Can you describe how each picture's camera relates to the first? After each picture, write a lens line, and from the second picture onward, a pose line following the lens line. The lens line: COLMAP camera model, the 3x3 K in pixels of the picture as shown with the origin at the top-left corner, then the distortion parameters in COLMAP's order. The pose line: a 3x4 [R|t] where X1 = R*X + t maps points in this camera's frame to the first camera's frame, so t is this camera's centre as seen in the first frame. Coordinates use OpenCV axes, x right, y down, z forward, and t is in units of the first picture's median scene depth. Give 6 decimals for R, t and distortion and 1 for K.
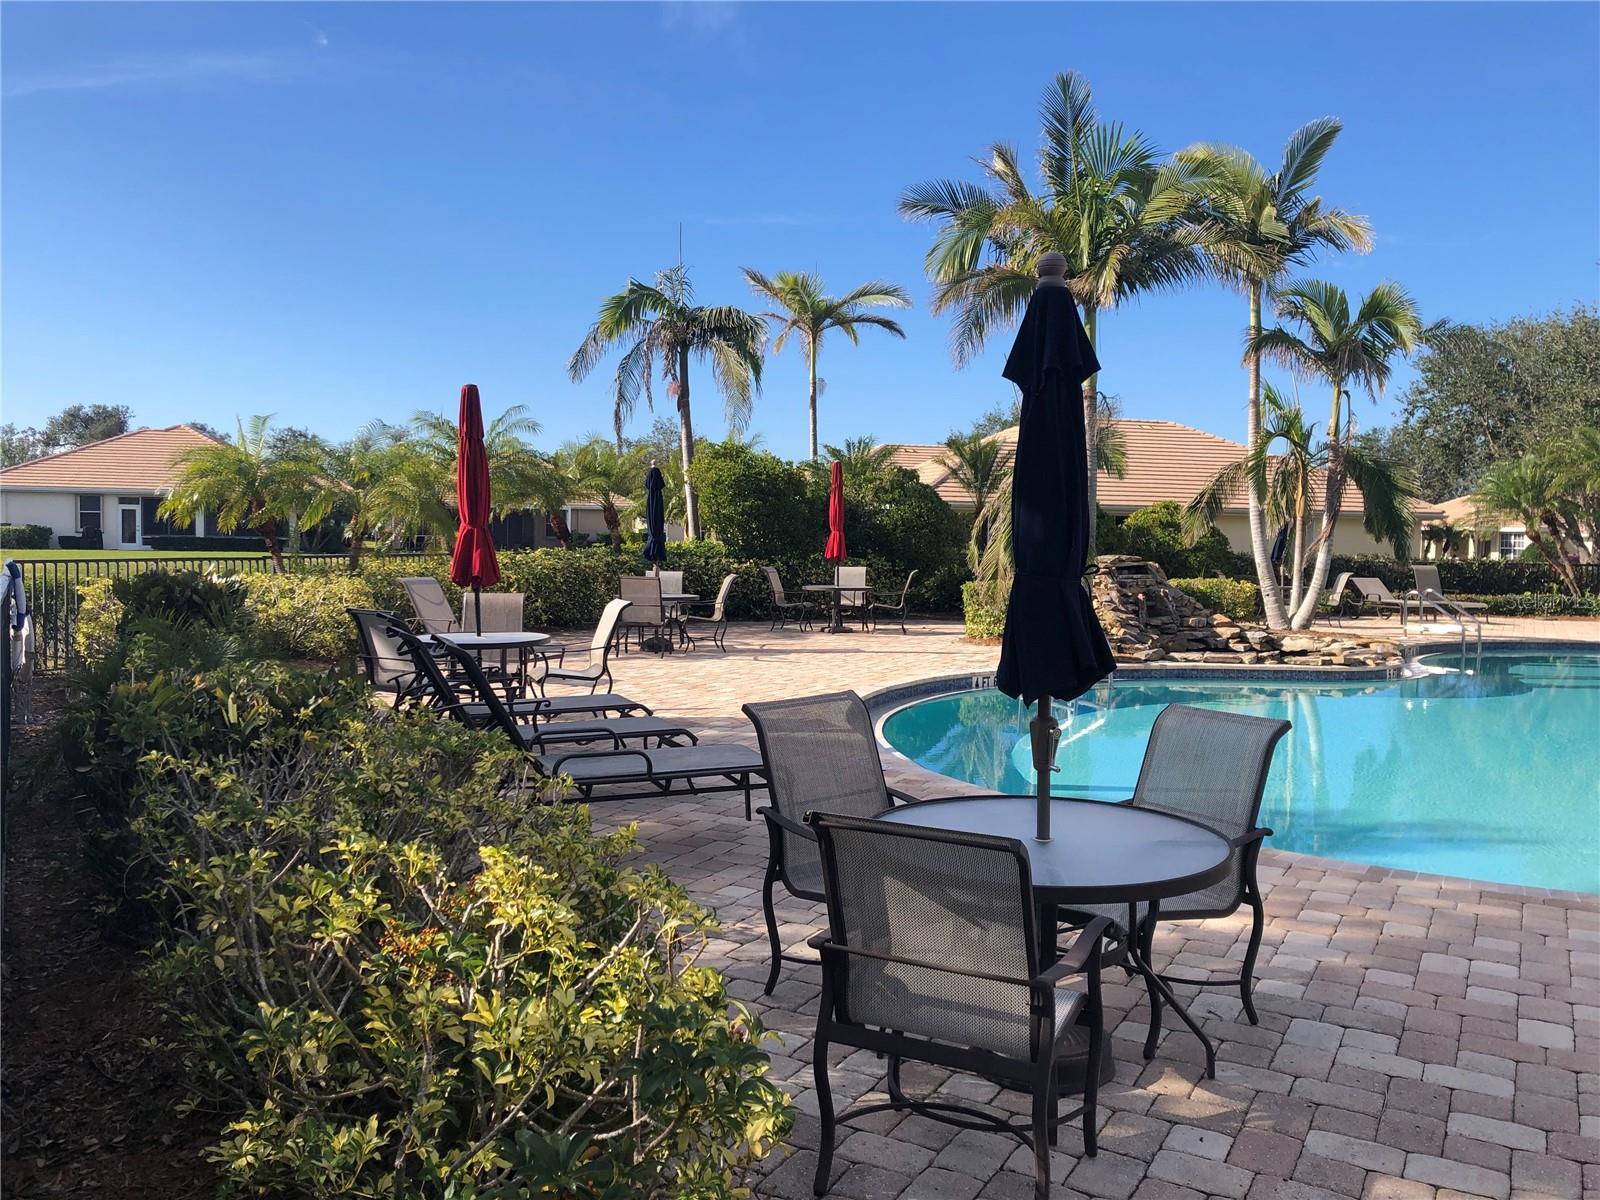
lens RADIAL K [[1271.4, 0, 797.8], [0, 1271.4, 600.0], [0, 0, 1]] dist [0.024184, -0.044257]
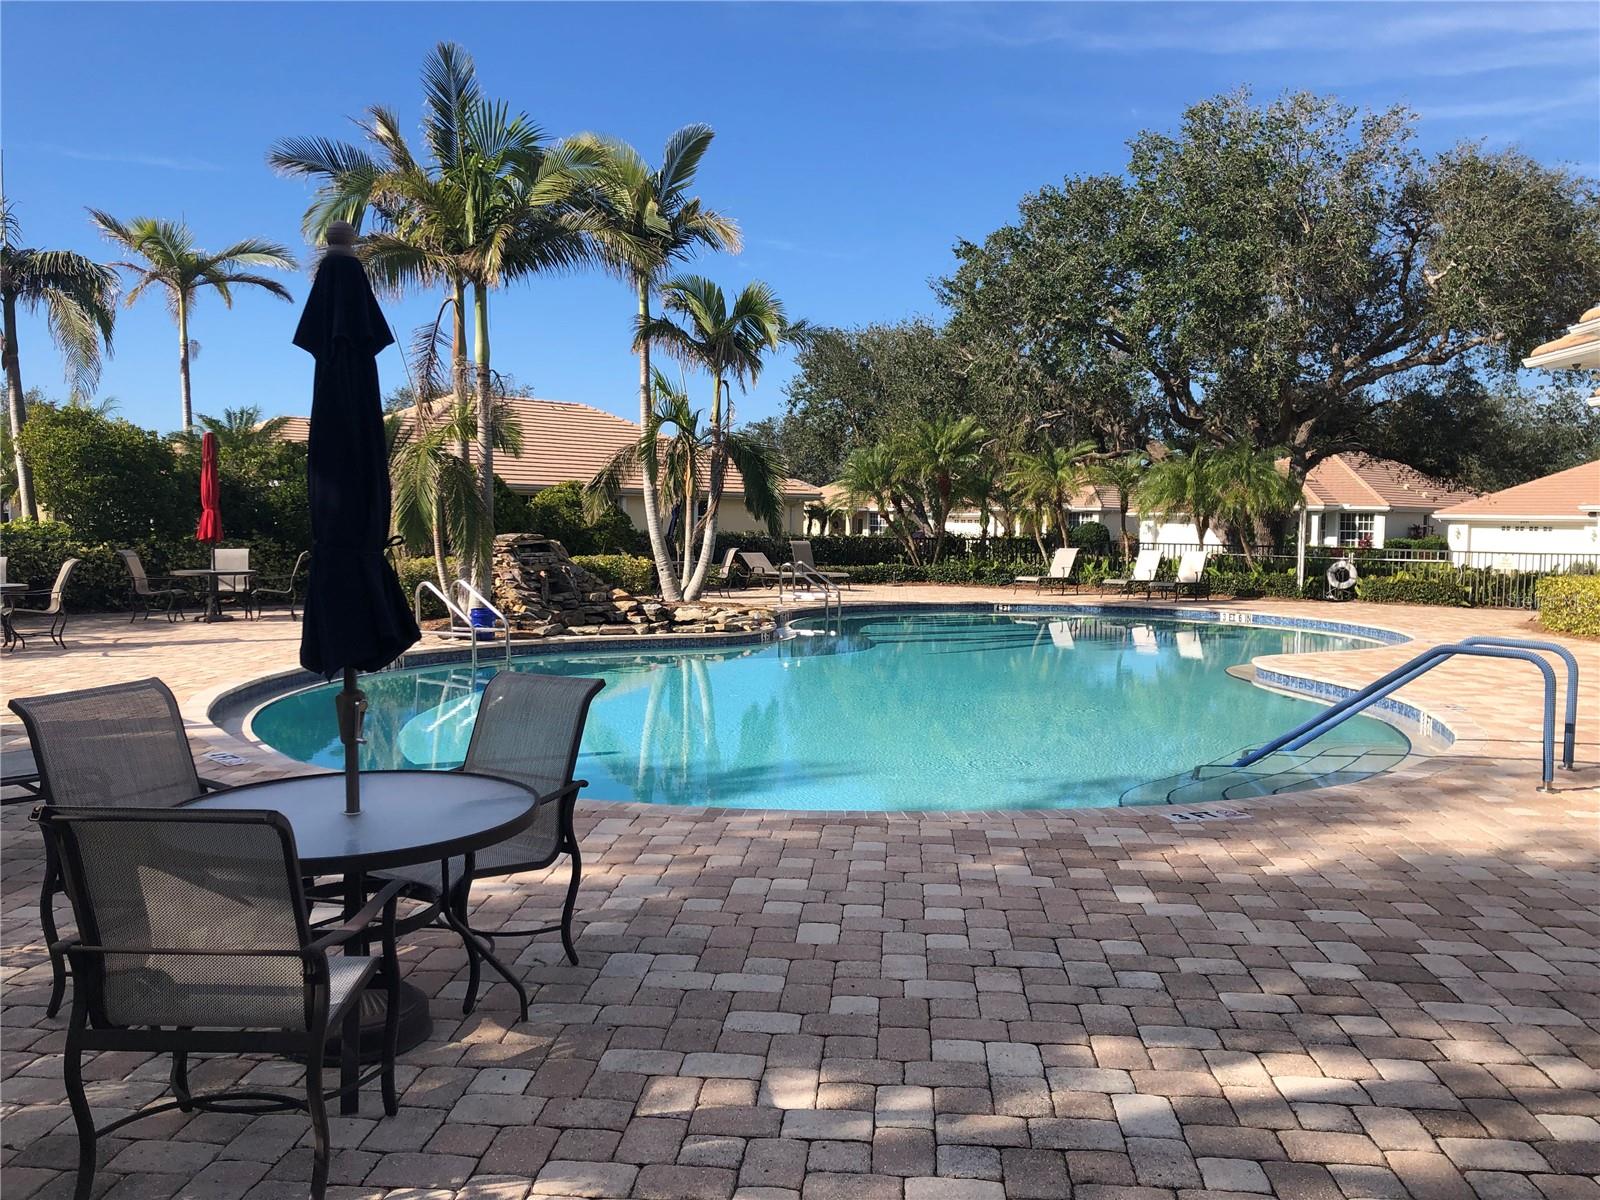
lens RADIAL K [[1271.4, 0, 817.1], [0, 1271.4, 597.0], [0, 0, 1]] dist [0.024184, -0.044257]
pose [[0.897673, -0.031465, 0.439537, 0.021026], [0.025744, 0.999489, 0.018972, 0.002528], [-0.439909, -0.005715, 0.898024, -0.012714]]
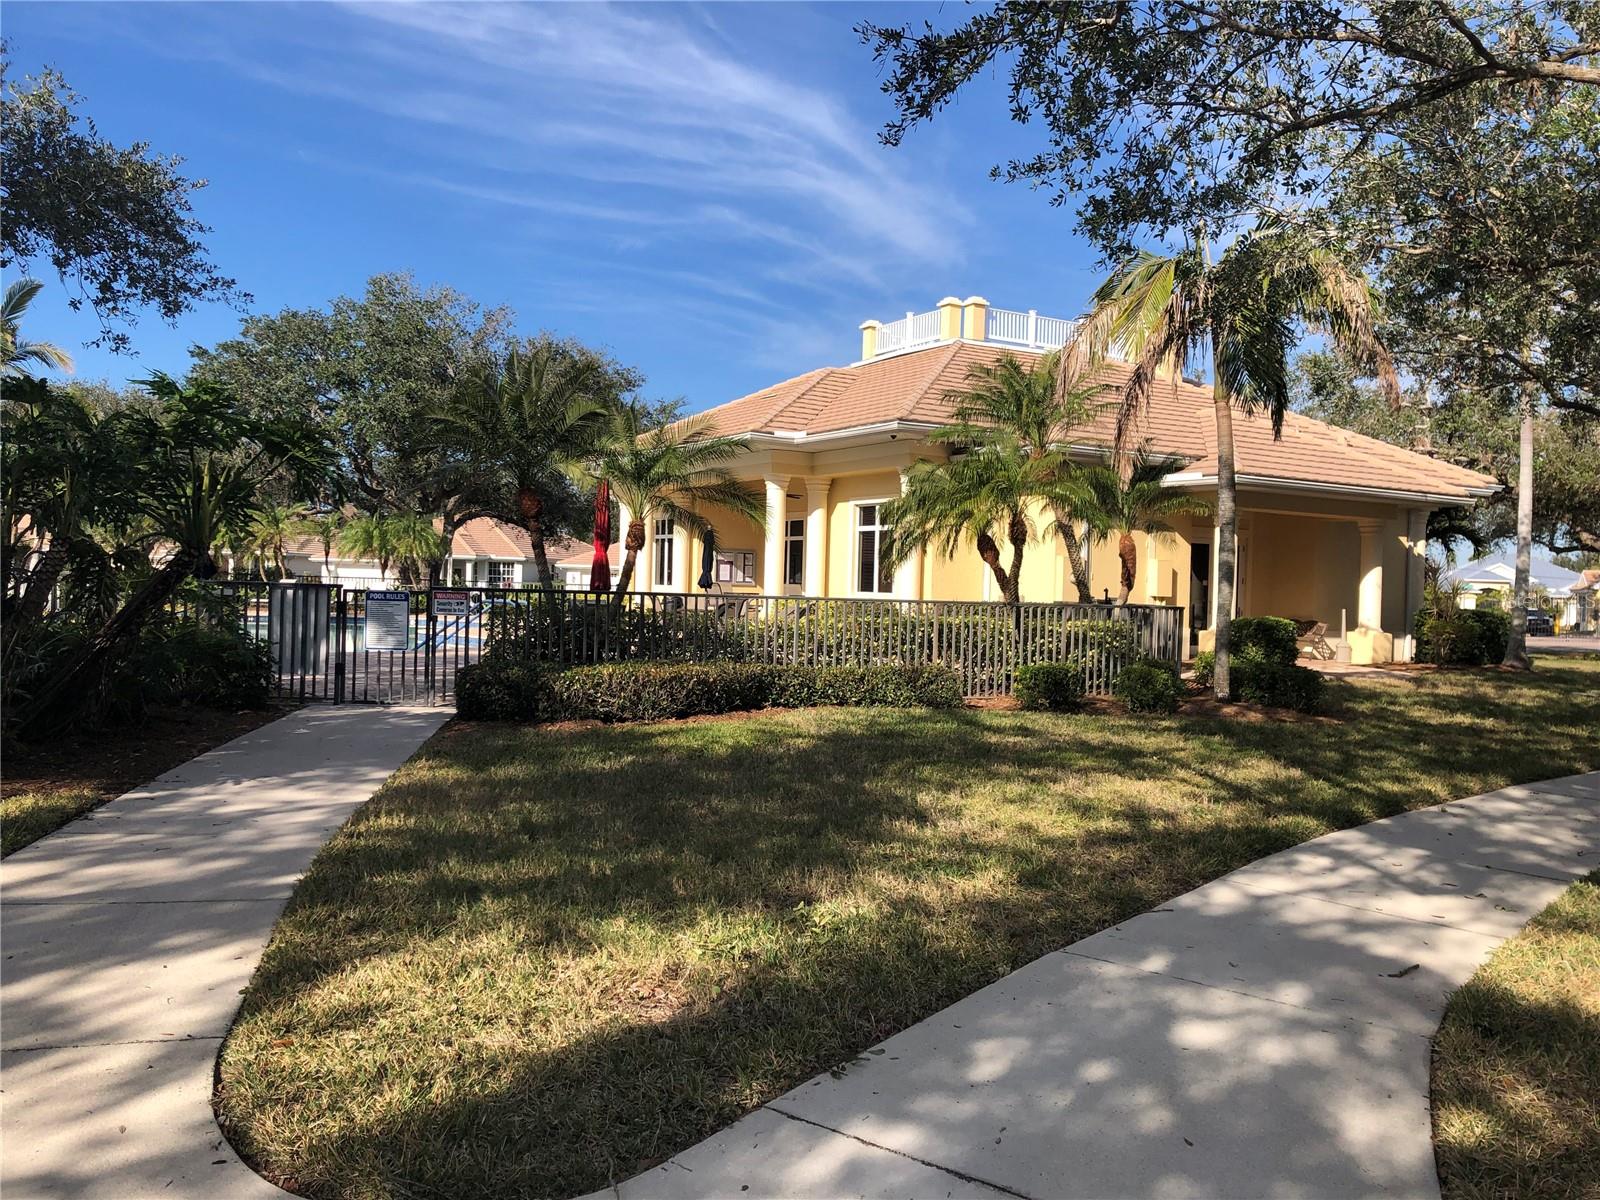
lens RADIAL K [[1271.4, 0, 812.8], [0, 1271.4, 586.0], [0, 0, 1]] dist [0.024184, -0.044257]
pose [[0.471489, -0.002941, 0.881867, -0.612817], [0.028159, 0.999535, -0.011721, 0.049597], [-0.881422, 0.030359, 0.471352, -0.670306]]
